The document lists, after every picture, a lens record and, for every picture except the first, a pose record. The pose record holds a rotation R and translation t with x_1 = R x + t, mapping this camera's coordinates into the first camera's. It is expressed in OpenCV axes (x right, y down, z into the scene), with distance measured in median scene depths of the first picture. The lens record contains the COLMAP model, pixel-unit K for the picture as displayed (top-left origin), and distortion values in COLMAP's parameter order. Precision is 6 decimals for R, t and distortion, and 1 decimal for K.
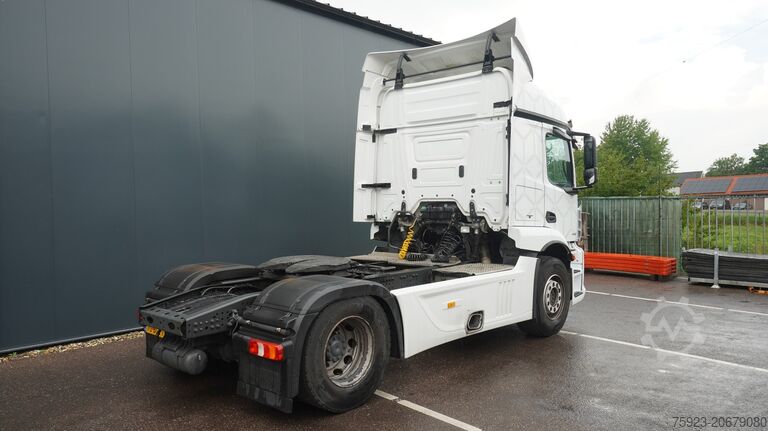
lens RADIAL K [[553.0, 0, 400.8], [0, 553.0, 213.9], [0, 0, 1]] dist [0.000217, 0.001164]
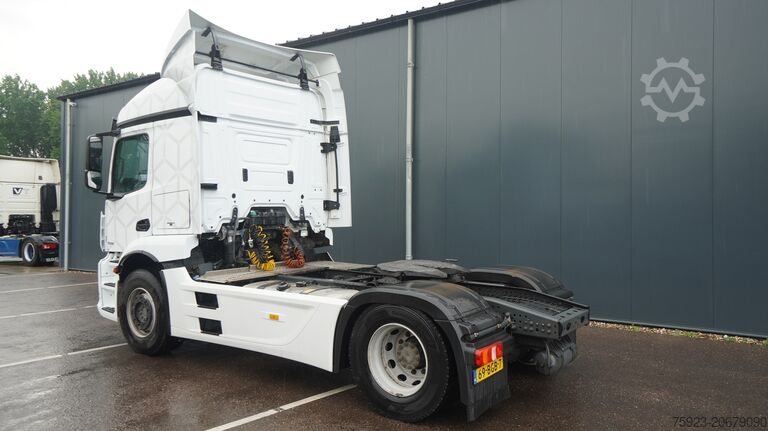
lens RADIAL K [[572.1, 0, 407.5], [0, 572.1, 215.1], [0, 0, 1]] dist [-0.002786, -0.003037]
pose [[-0.110813, -0.011003, 0.993780, -0.940477], [0.029327, 0.999467, 0.014336, -0.015208], [-0.993408, 0.030733, -0.110432, 0.874025]]
